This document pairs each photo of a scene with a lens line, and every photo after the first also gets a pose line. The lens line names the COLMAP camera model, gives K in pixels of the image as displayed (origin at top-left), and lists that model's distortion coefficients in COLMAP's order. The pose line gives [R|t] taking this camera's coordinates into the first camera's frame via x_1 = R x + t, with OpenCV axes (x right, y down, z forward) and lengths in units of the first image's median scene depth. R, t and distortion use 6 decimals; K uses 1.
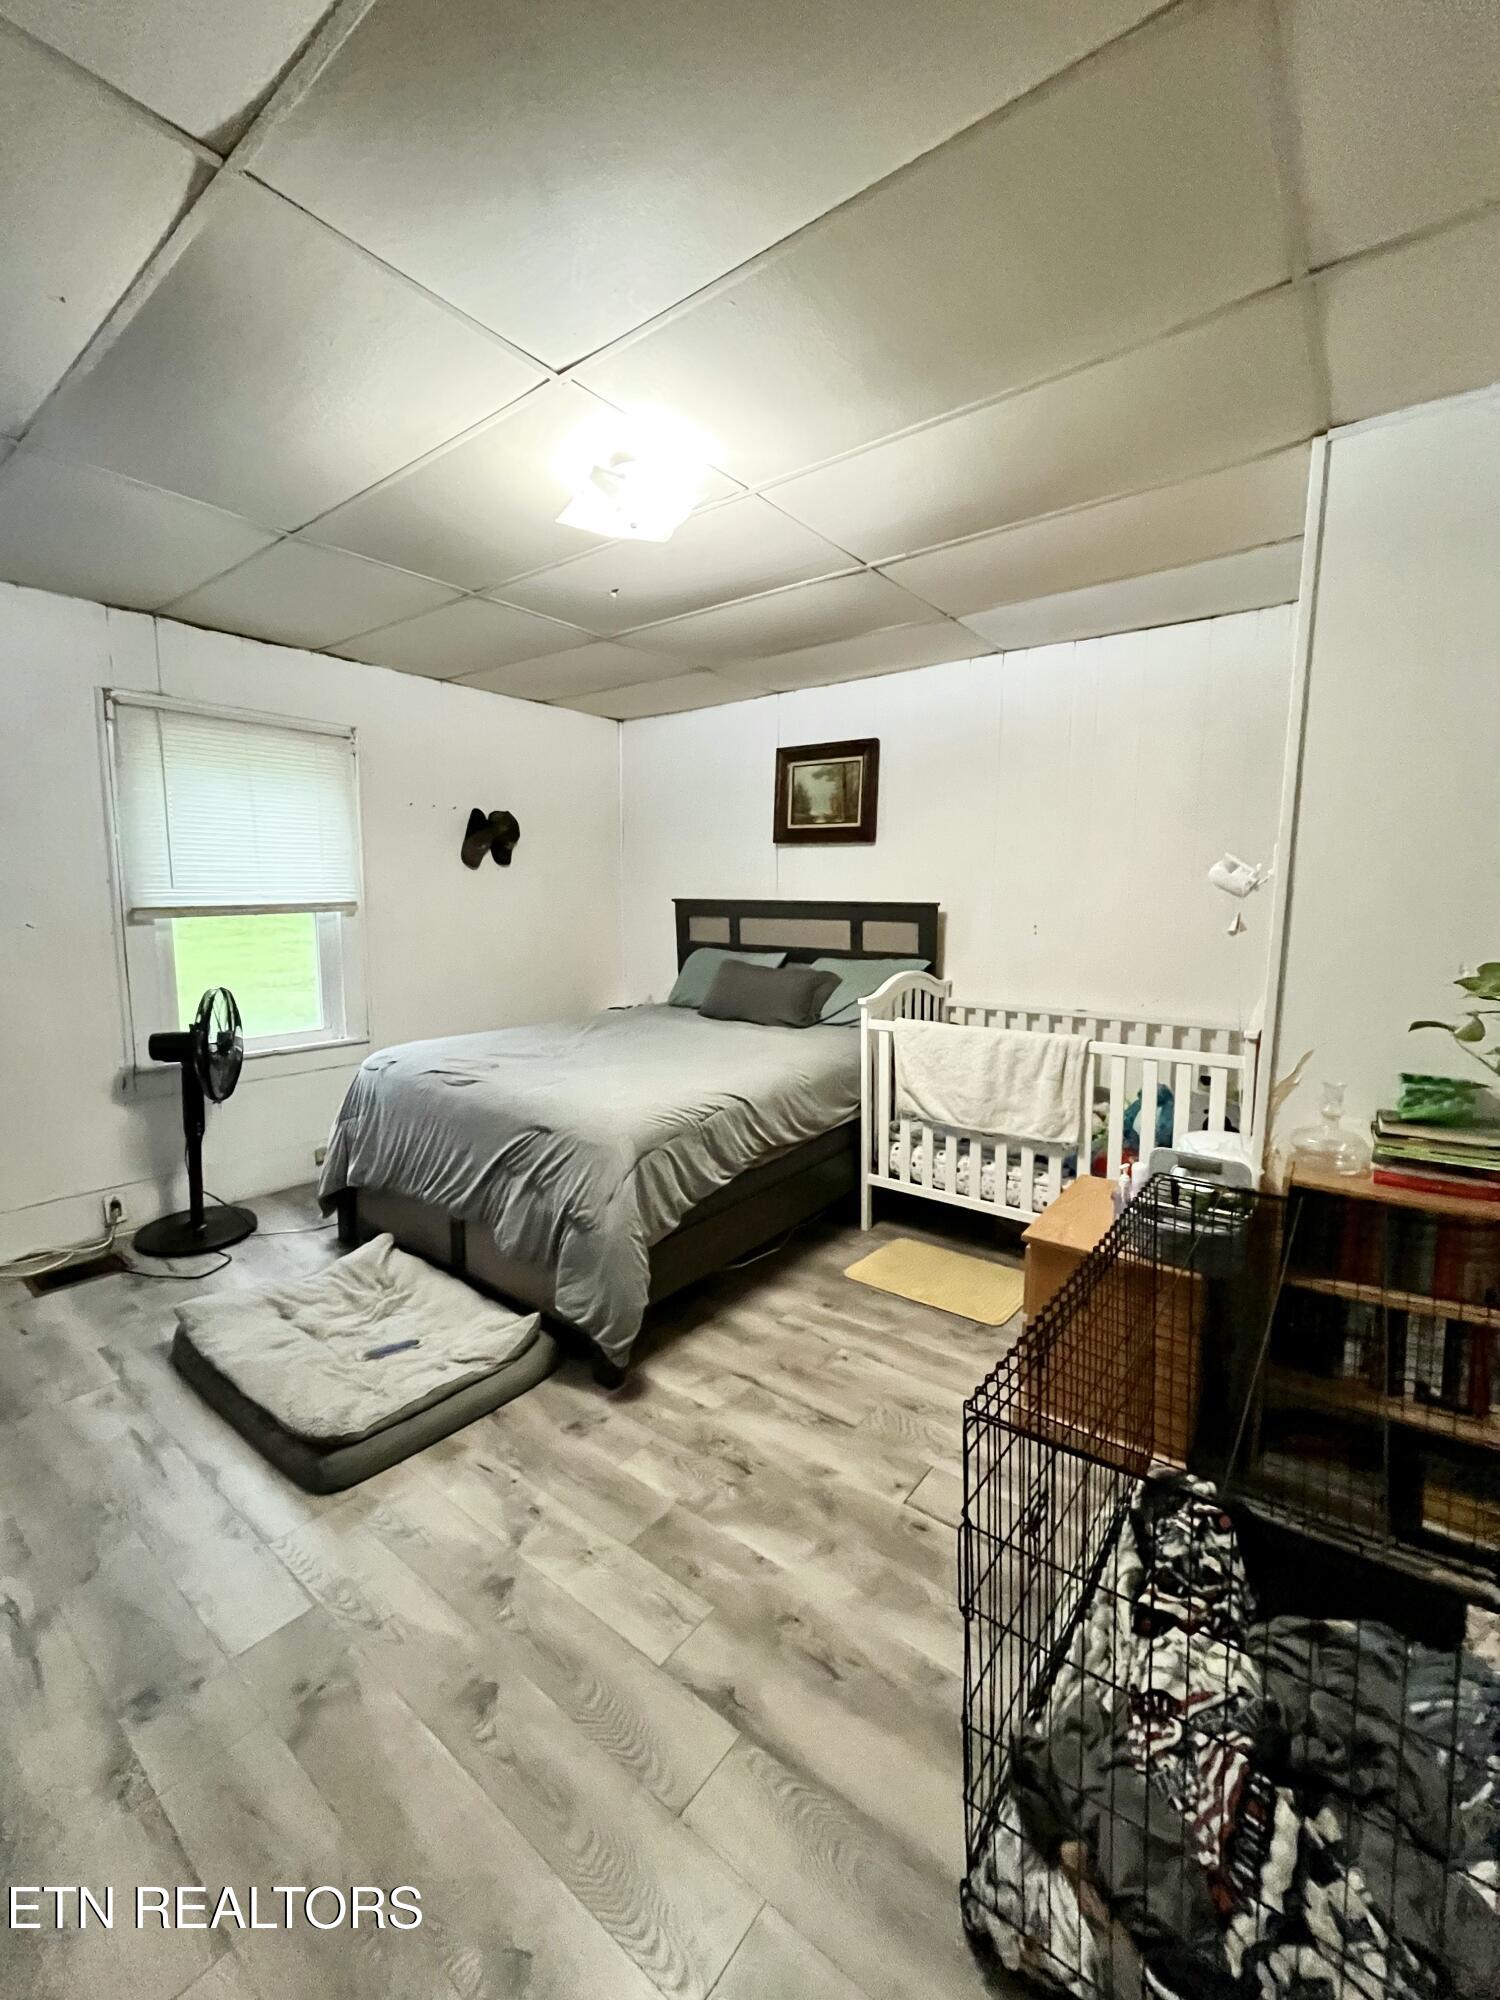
lens RADIAL K [[810.0, 0, 746.6], [0, 810.0, 991.6], [0, 0, 1]] dist [-0.003033, 0.000417]
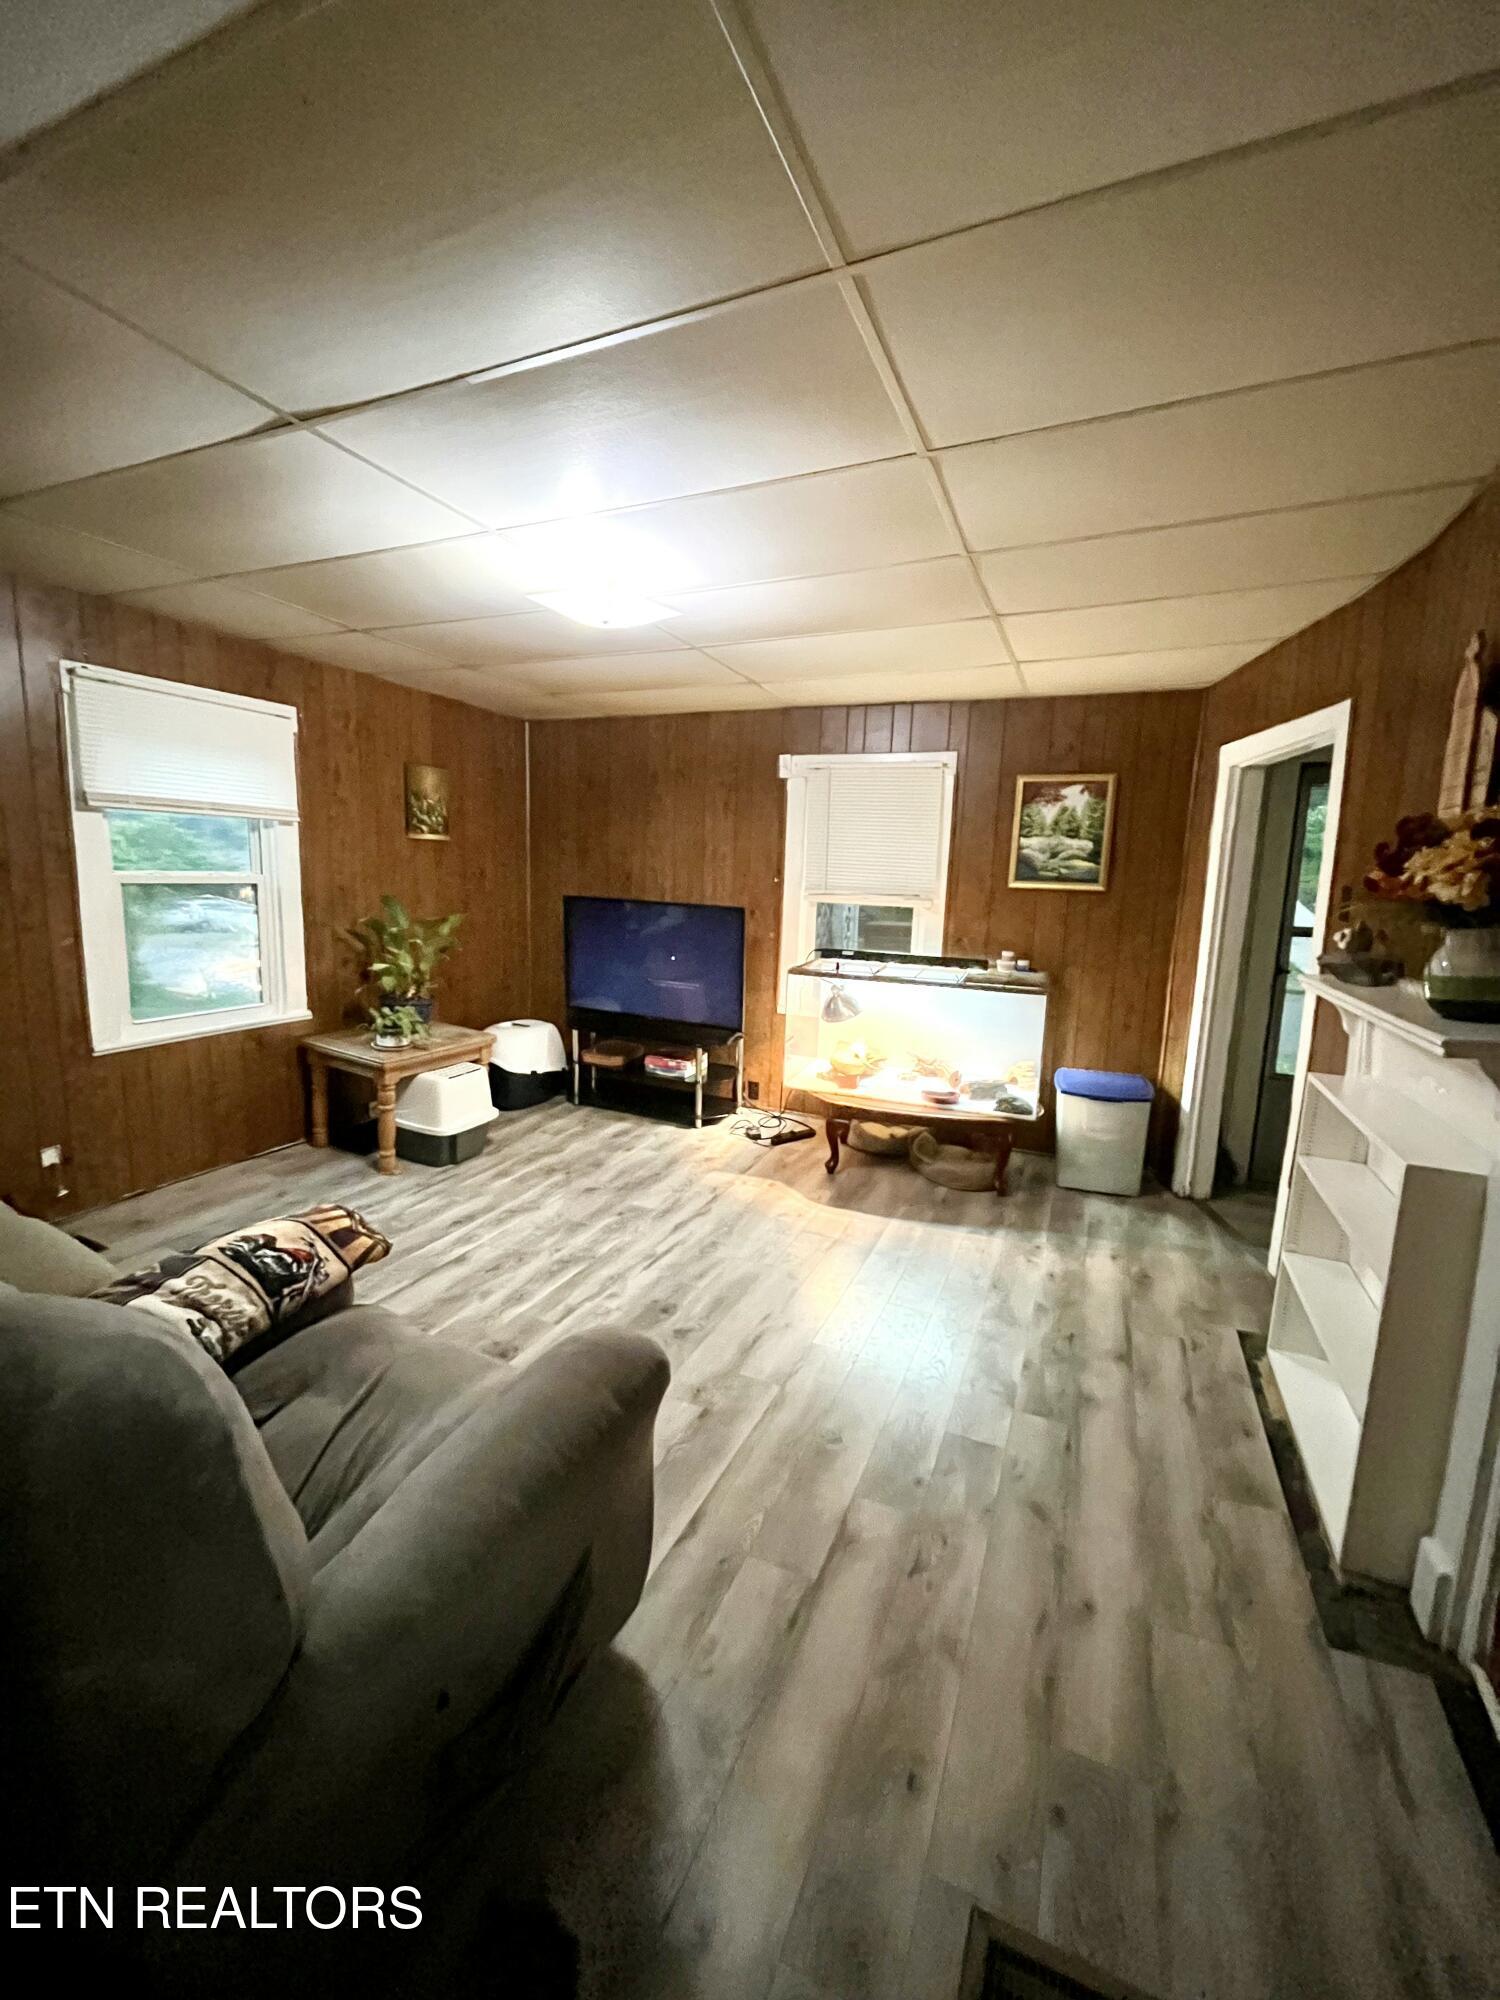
lens RADIAL K [[810.0, 0, 751.5], [0, 810.0, 989.1], [0, 0, 1]] dist [-0.003033, 0.000417]
pose [[-0.244602, -0.141806, 0.959198, -1.598904], [0.084554, 0.982360, 0.166792, -0.140710], [-0.965930, 0.121902, -0.228296, 0.805194]]
